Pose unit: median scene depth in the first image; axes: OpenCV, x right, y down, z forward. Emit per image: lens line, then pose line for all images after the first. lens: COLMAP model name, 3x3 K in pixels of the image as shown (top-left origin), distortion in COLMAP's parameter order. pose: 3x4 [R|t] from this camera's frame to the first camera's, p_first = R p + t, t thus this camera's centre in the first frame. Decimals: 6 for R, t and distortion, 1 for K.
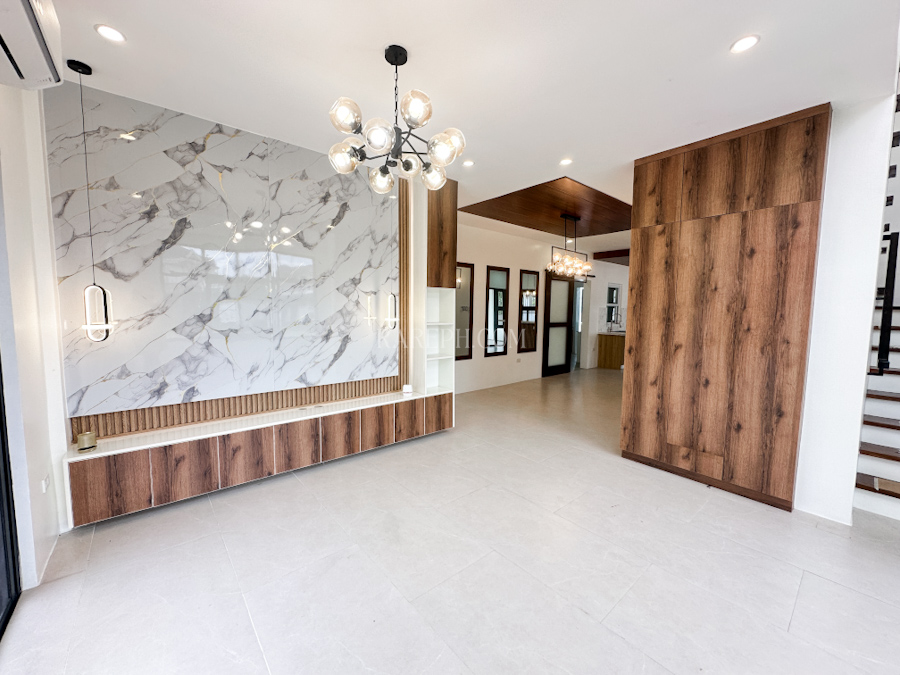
lens RADIAL K [[359.9, 0, 450.0], [0, 359.9, 337.5], [0, 0, 1]] dist [-0.000942, 0.000155]
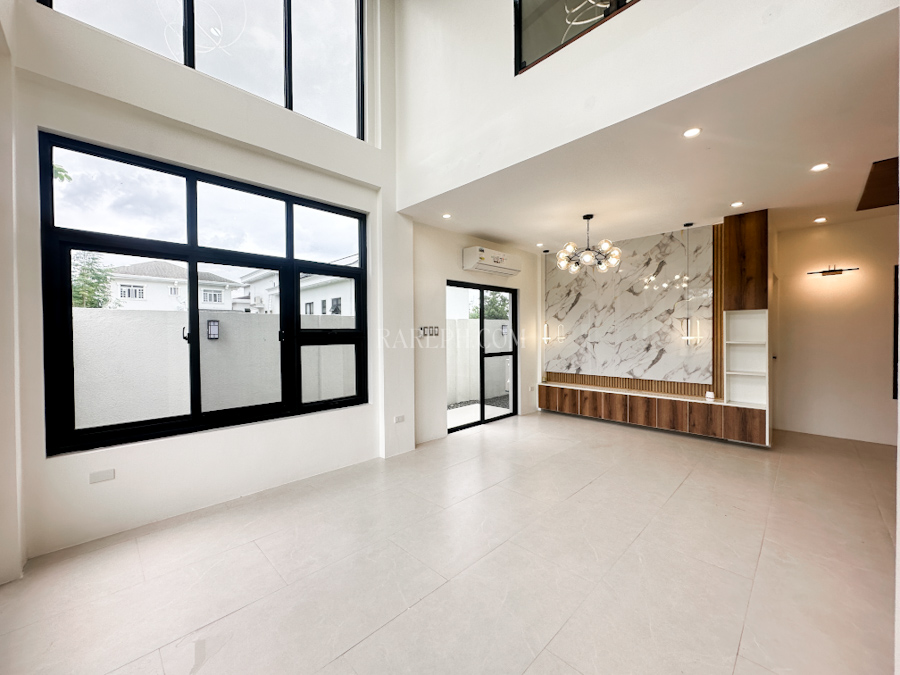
lens RADIAL K [[359.9, 0, 450.0], [0, 359.9, 337.5], [0, 0, 1]] dist [-0.000942, 0.000155]
pose [[0.080419, -0.000970, -0.996761, 1.172554], [-0.073891, 0.997242, -0.006932, 0.024468], [0.994019, 0.074209, 0.080125, 0.014744]]
